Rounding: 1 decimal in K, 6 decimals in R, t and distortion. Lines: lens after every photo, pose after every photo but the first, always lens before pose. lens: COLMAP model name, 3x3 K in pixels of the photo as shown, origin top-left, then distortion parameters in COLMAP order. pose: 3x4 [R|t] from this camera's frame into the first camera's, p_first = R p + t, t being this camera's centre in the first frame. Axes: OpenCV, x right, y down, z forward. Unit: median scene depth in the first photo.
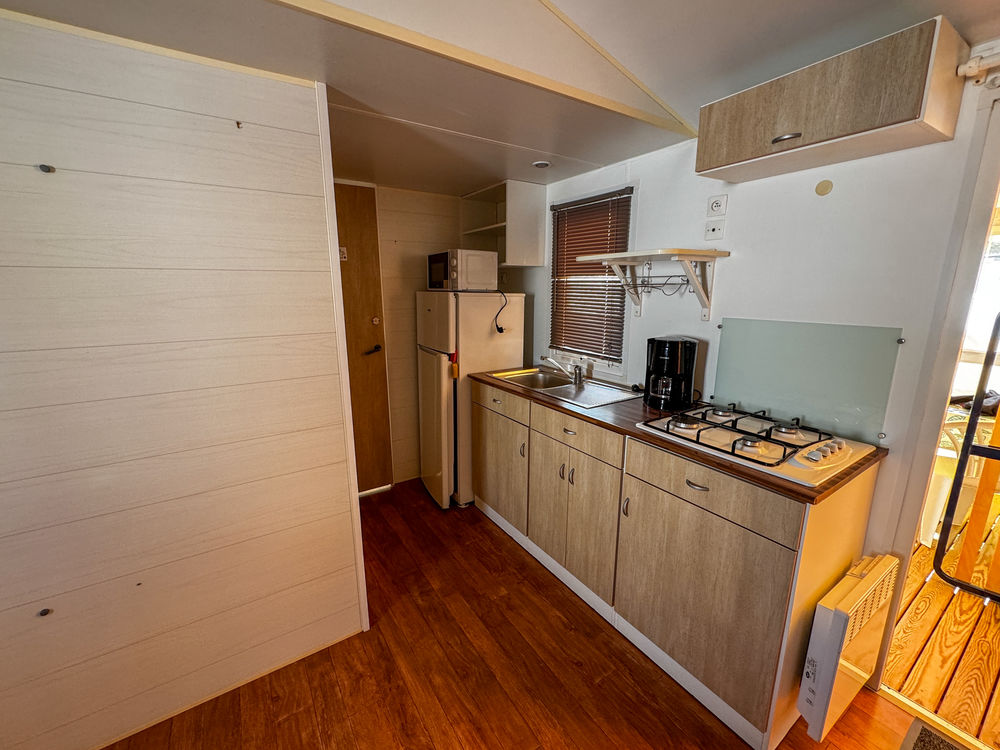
lens RADIAL K [[414.8, 0, 499.0], [0, 414.8, 389.7], [0, 0, 1]] dist [0.000472, -0.000276]
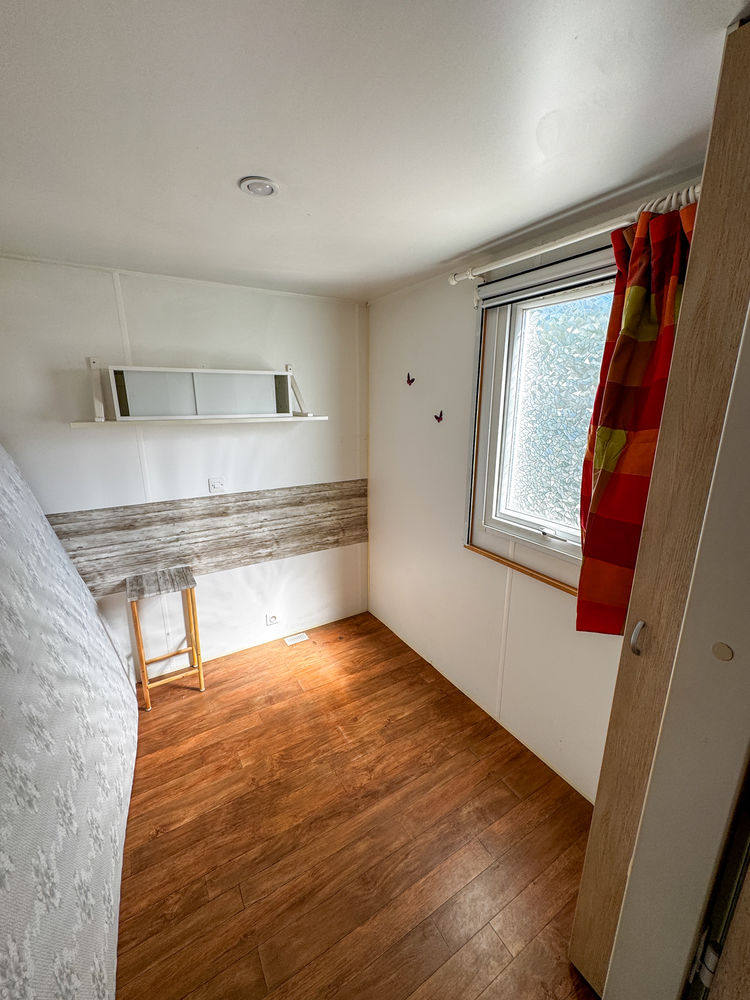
lens RADIAL K [[403.2, 0, 369.0], [0, 403.2, 508.5], [0, 0, 1]] dist [-0.002062, -0.000032]
pose [[-0.051543, 0.272629, -0.960738, 0.504053], [-0.243771, 0.929482, 0.276838, -0.250725], [0.968462, 0.248469, 0.018551, 0.803689]]
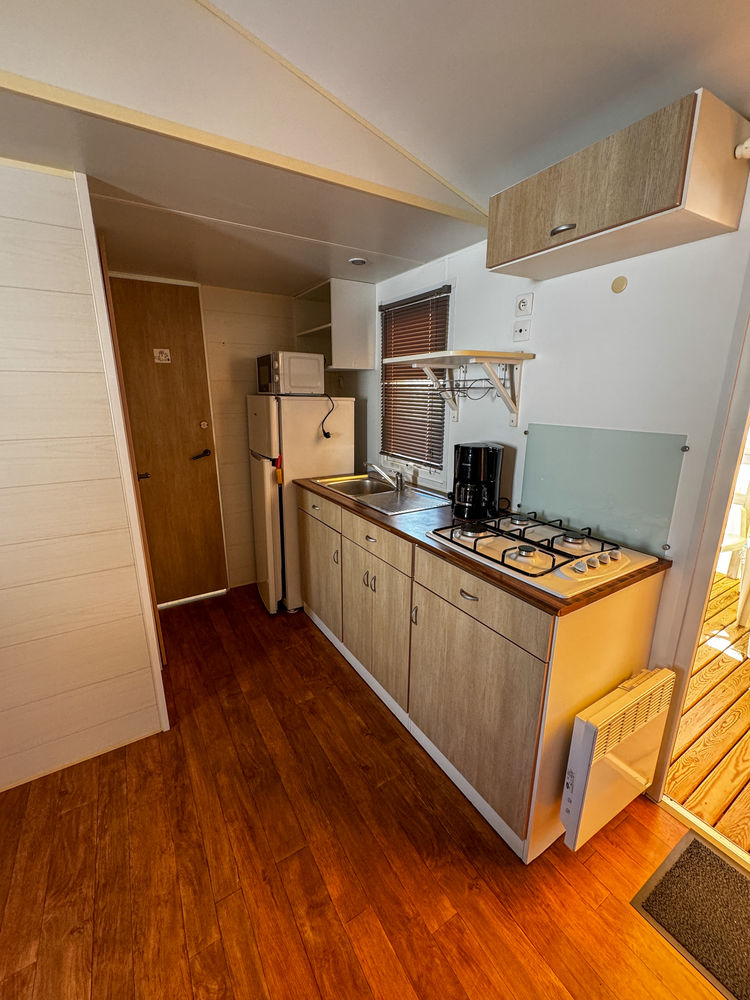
lens RADIAL K [[414.8, 0, 378.8], [0, 414.8, 515.4], [0, 0, 1]] dist [0.000472, -0.000276]
pose [[0.999640, 0.011973, -0.024013, 0.248580], [-0.010874, 0.998910, 0.045388, 0.000343], [0.024530, -0.045111, 0.998681, 0.019823]]
